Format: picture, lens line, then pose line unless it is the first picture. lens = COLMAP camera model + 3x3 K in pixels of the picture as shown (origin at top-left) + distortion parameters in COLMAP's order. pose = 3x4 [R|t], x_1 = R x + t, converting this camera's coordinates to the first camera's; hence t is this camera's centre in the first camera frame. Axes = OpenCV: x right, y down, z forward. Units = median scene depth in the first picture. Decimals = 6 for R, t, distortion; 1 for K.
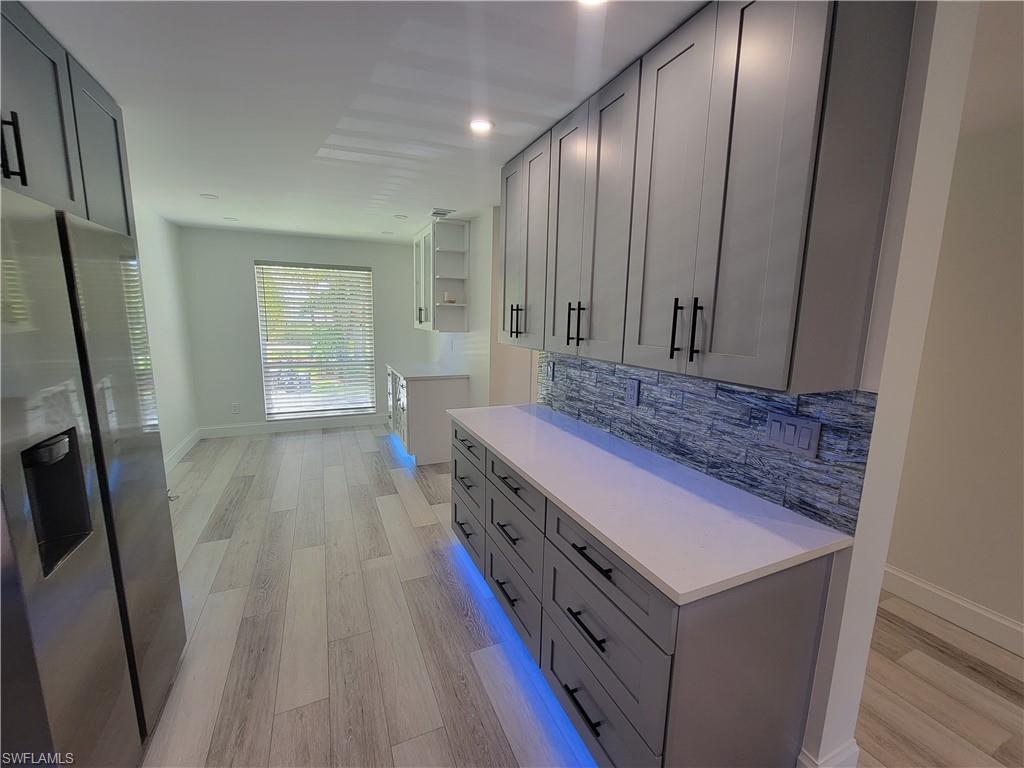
lens RADIAL K [[416.1, 0, 512.6], [0, 416.1, 382.9], [0, 0, 1]] dist [-0.003193, -0.000378]
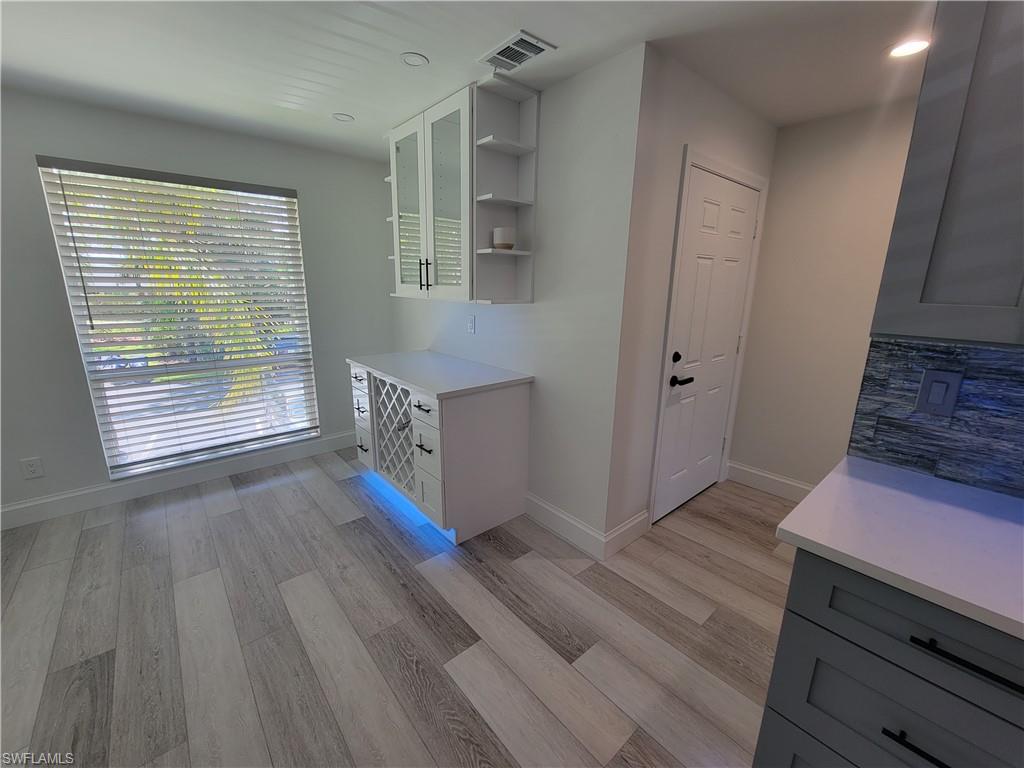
lens RADIAL K [[416.1, 0, 510.9], [0, 416.1, 384.9], [0, 0, 1]] dist [-0.003193, -0.000378]
pose [[0.961102, -0.072452, 0.266520, -0.269502], [0.049493, 0.994539, 0.091882, -0.059121], [-0.271721, -0.075117, 0.959440, 0.418796]]
